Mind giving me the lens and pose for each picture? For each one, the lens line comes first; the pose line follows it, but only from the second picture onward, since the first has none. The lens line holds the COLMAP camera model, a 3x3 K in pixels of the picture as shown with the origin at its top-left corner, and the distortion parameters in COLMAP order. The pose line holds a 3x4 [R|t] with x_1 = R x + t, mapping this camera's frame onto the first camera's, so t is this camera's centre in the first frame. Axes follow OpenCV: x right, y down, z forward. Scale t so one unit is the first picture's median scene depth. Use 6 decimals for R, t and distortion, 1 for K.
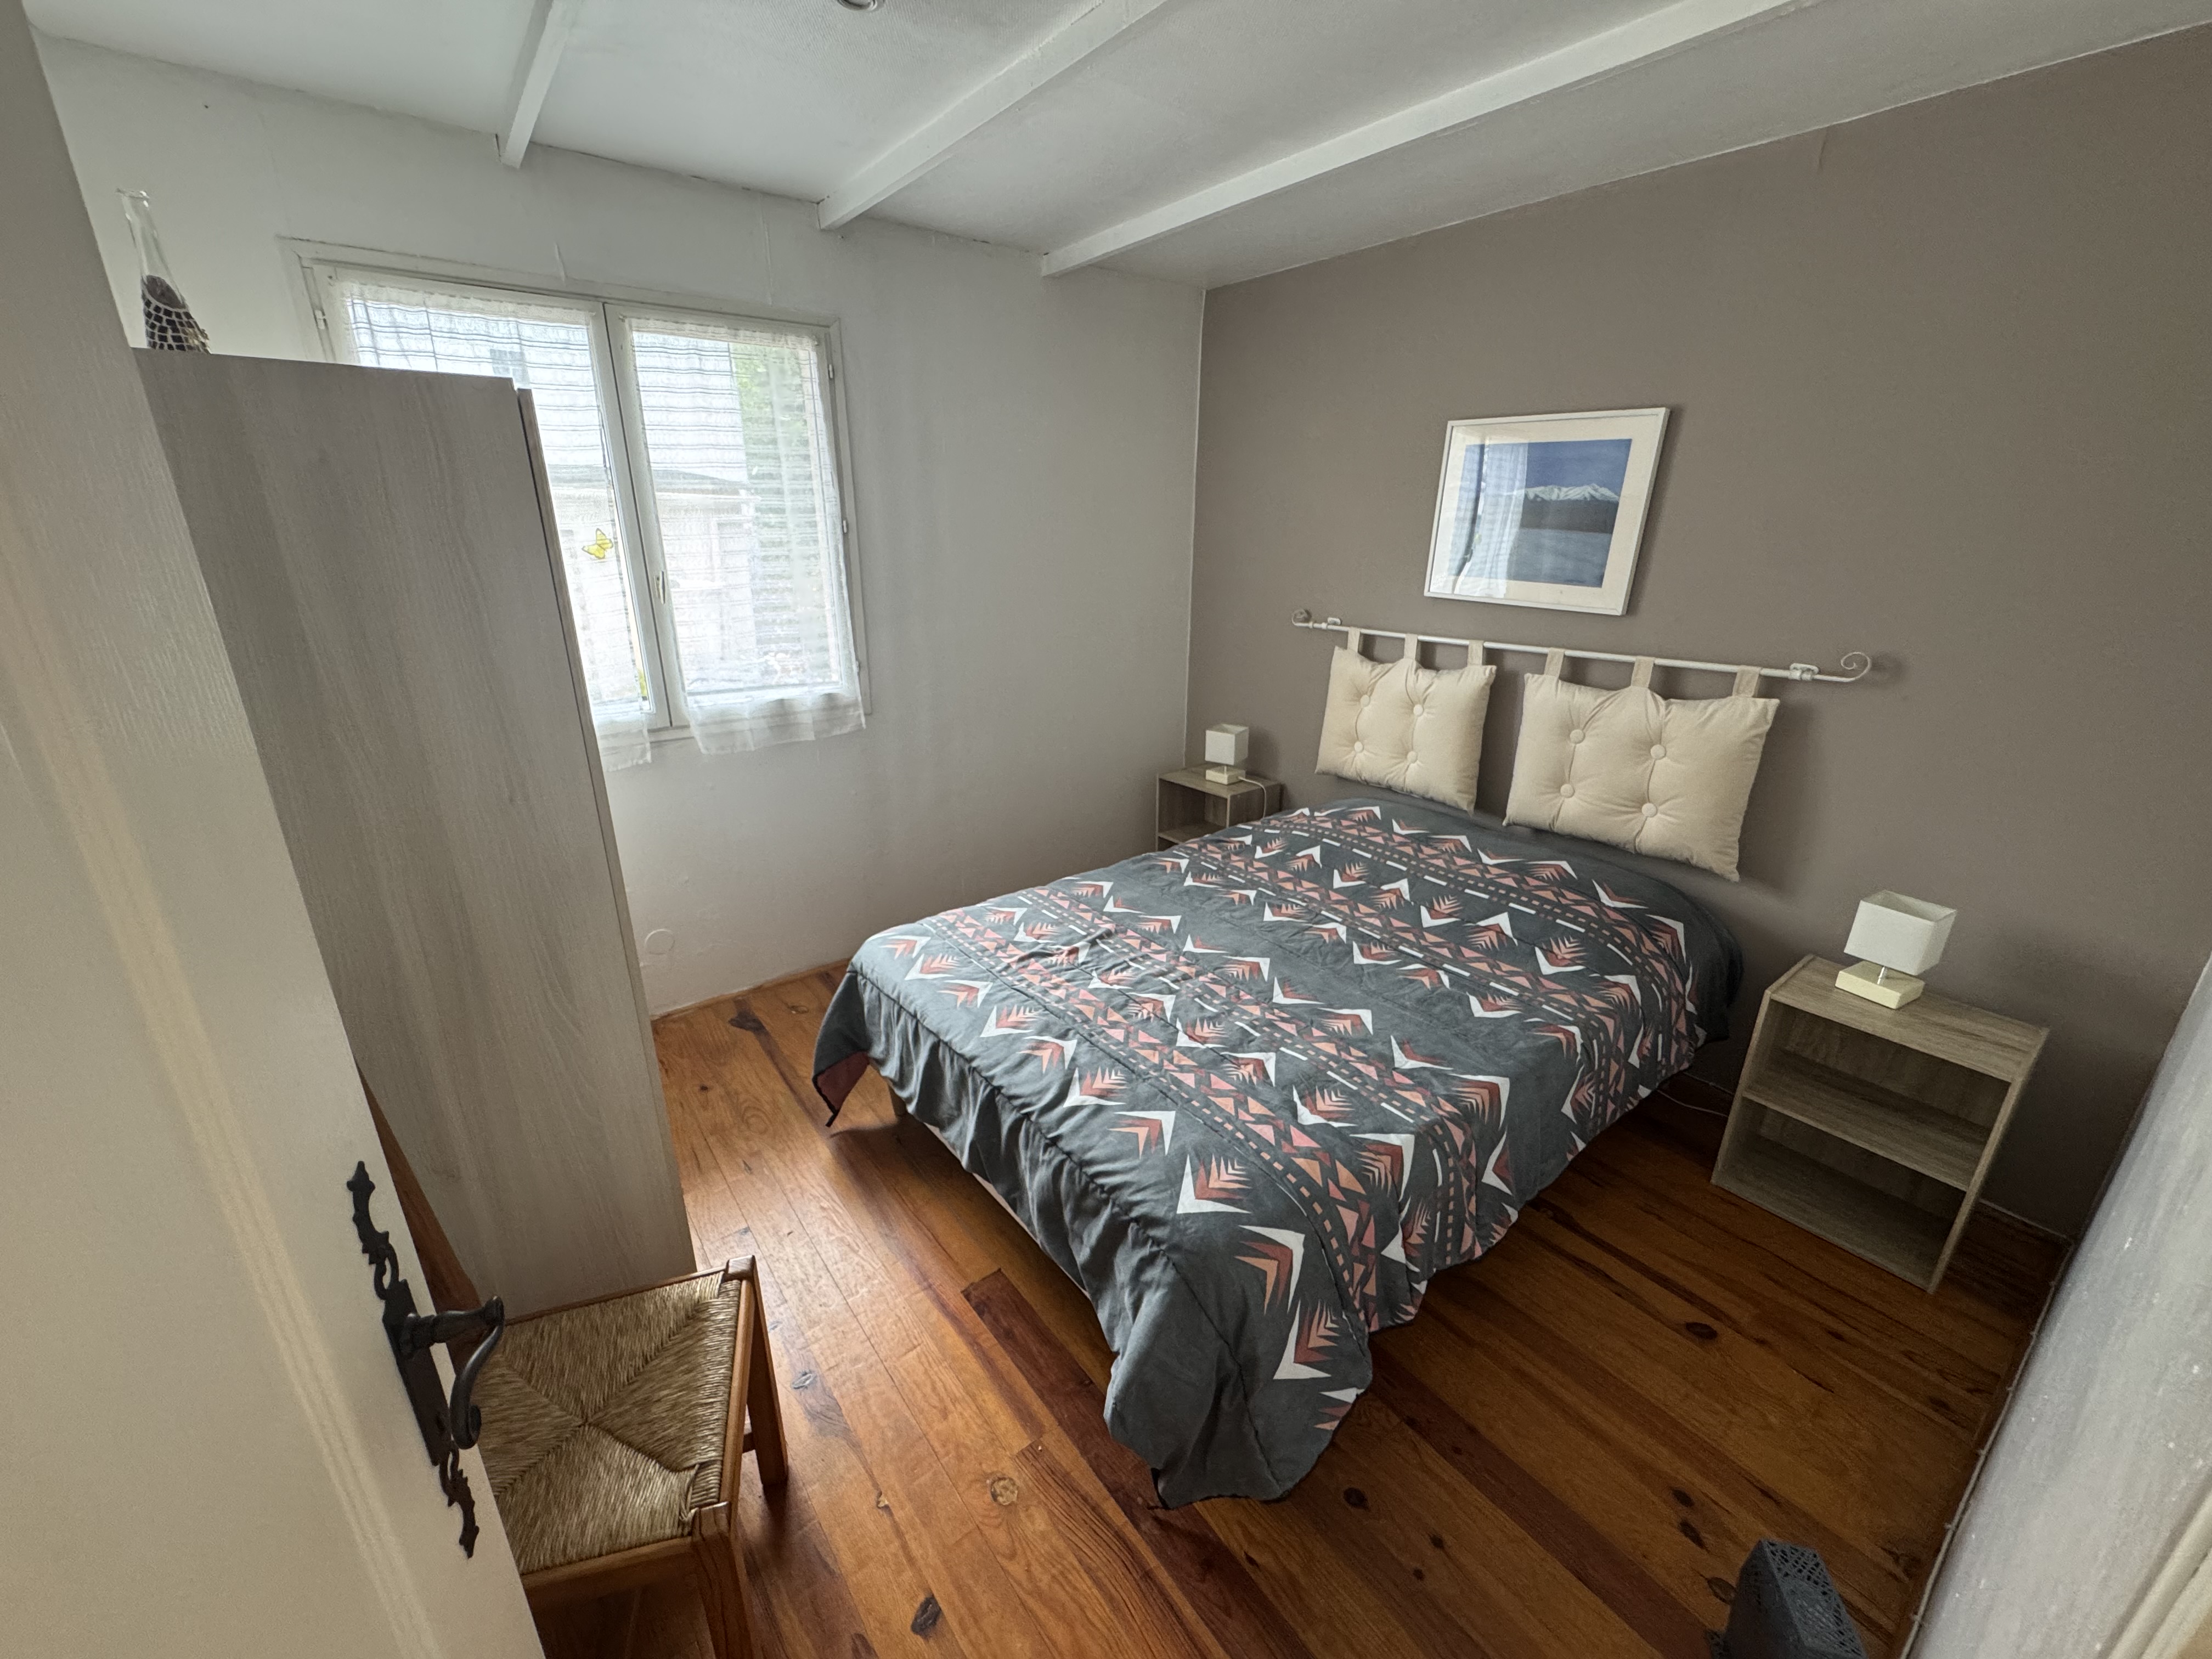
lens RADIAL K [[888.6, 0, 1113.4], [0, 888.6, 829.0], [0, 0, 1]] dist [-0.003240, -0.000034]
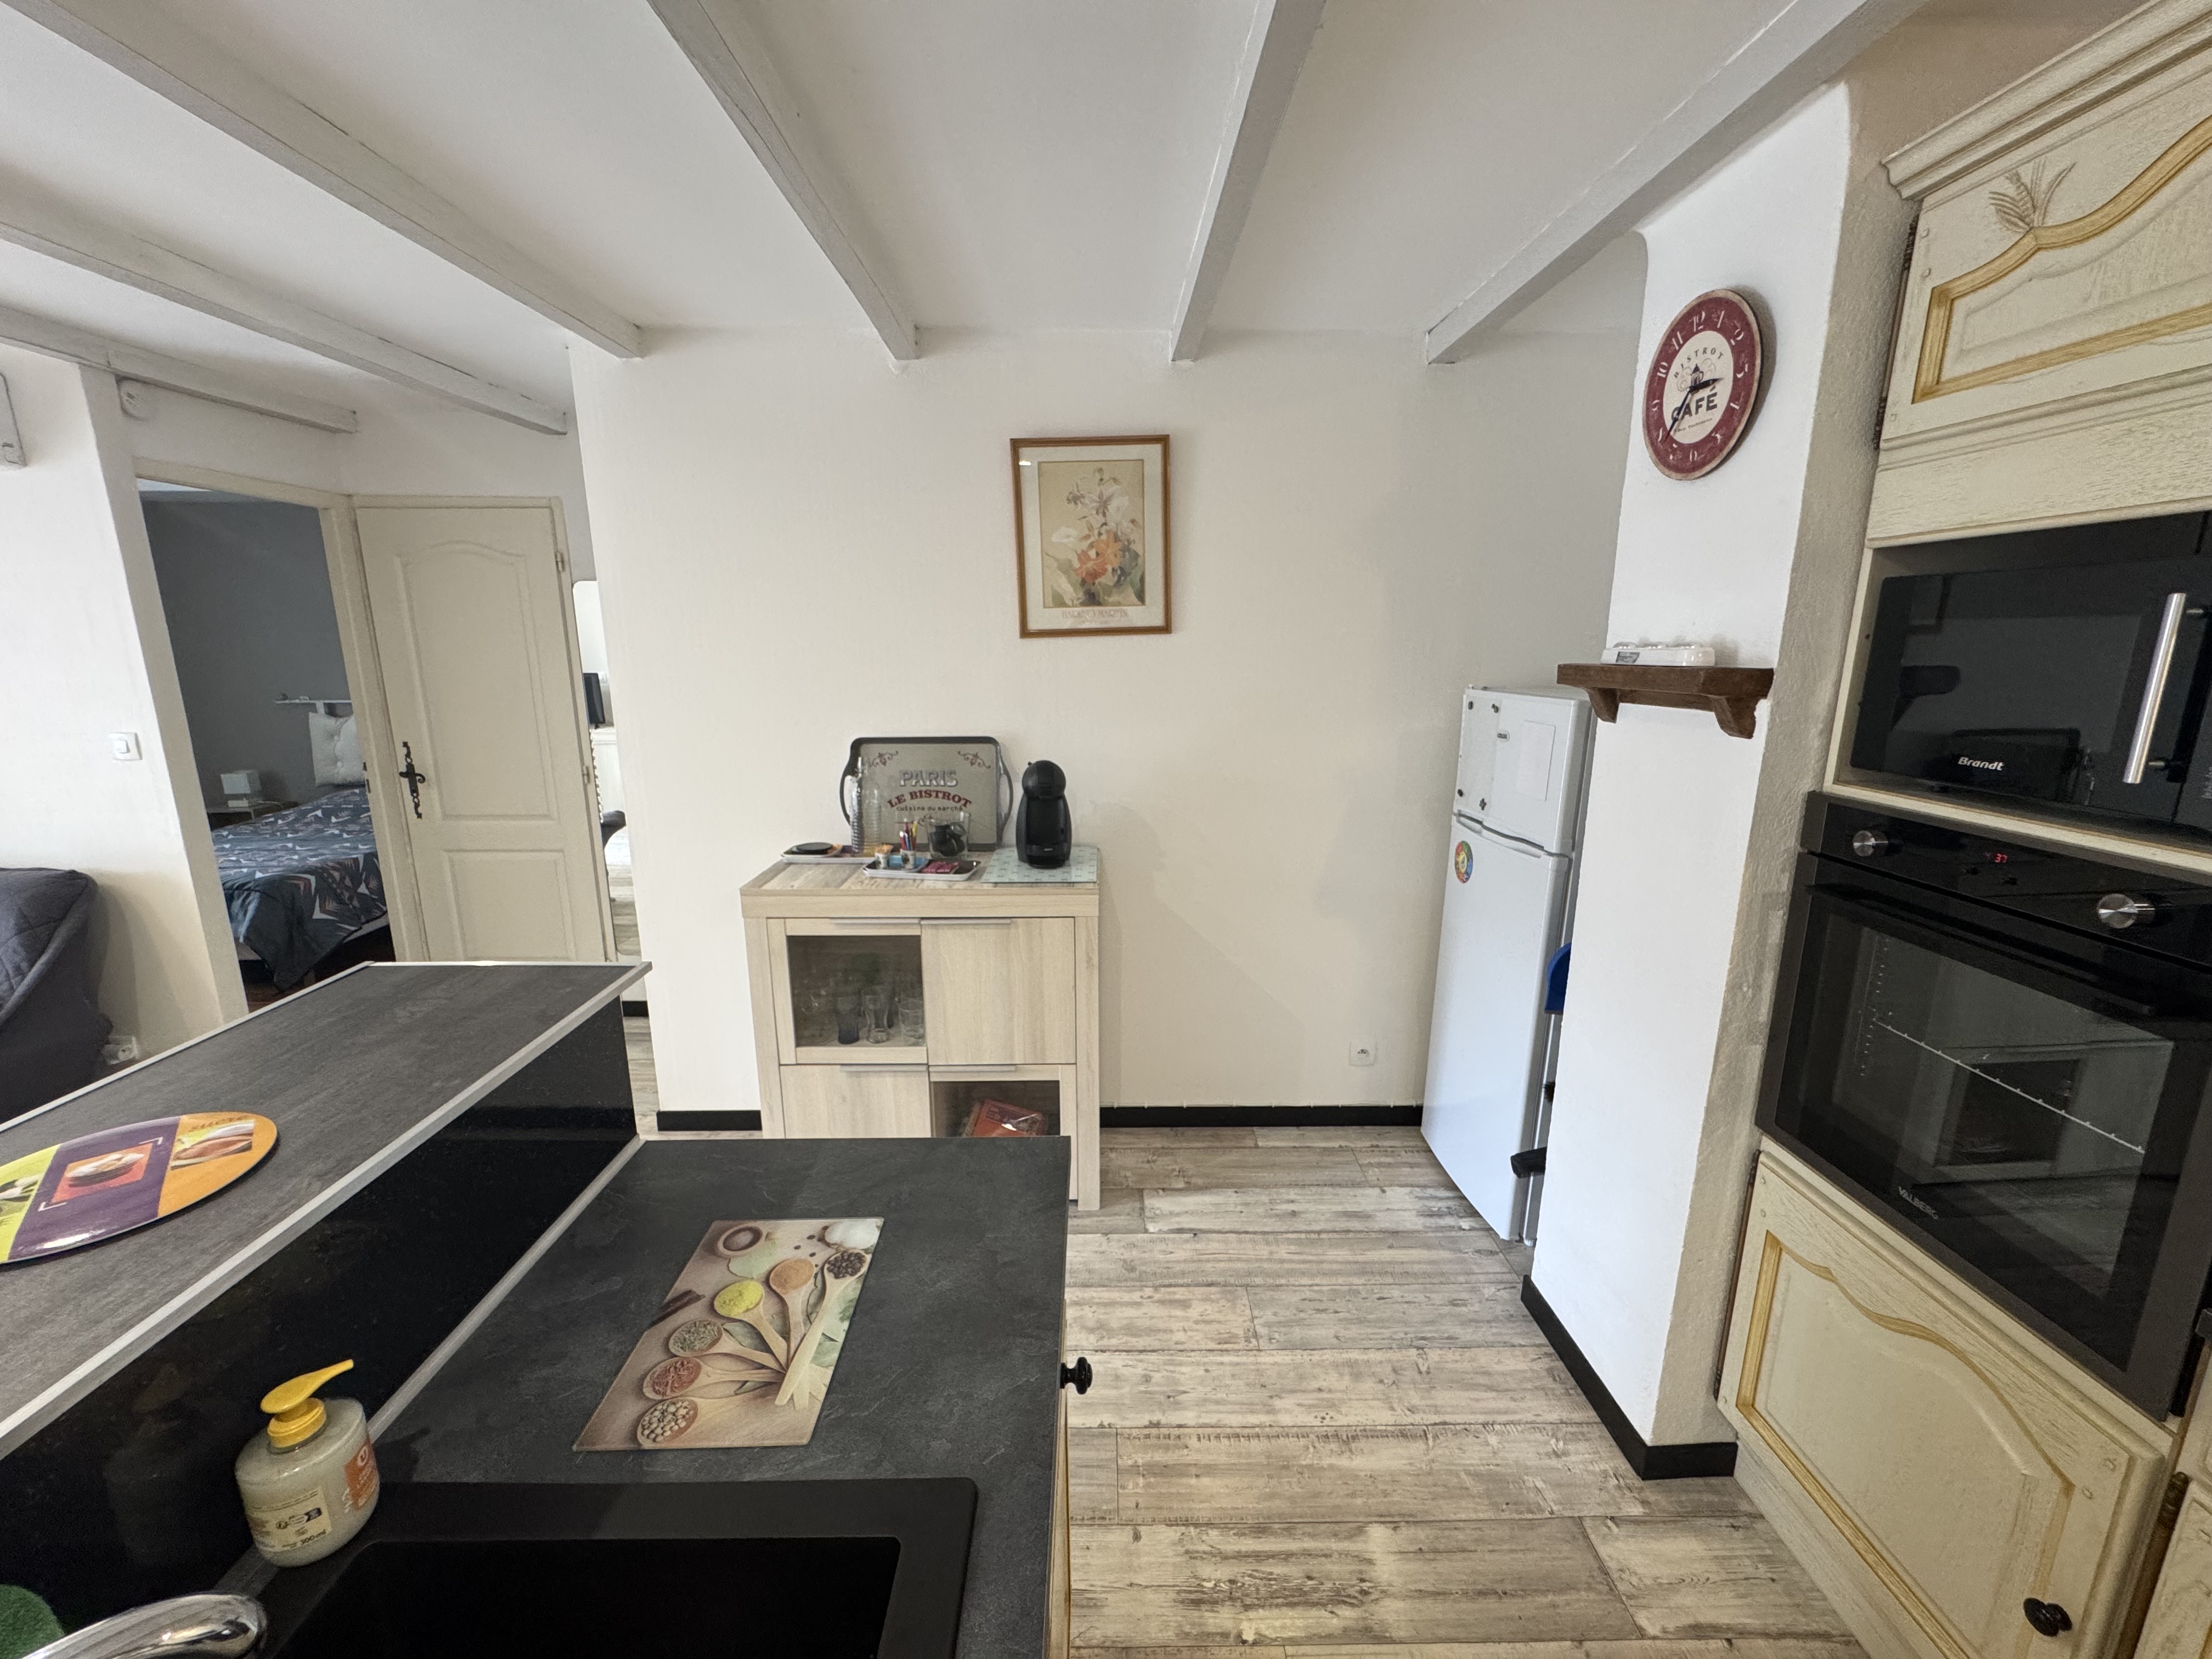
lens RADIAL K [[888.6, 0, 1108.7], [0, 888.6, 826.6], [0, 0, 1]] dist [-0.003240, -0.000034]
pose [[0.604061, -0.173371, 0.777851, -0.235081], [0.266022, 0.963932, 0.008260, 0.499492], [-0.751228, 0.201936, 0.628394, -1.482374]]
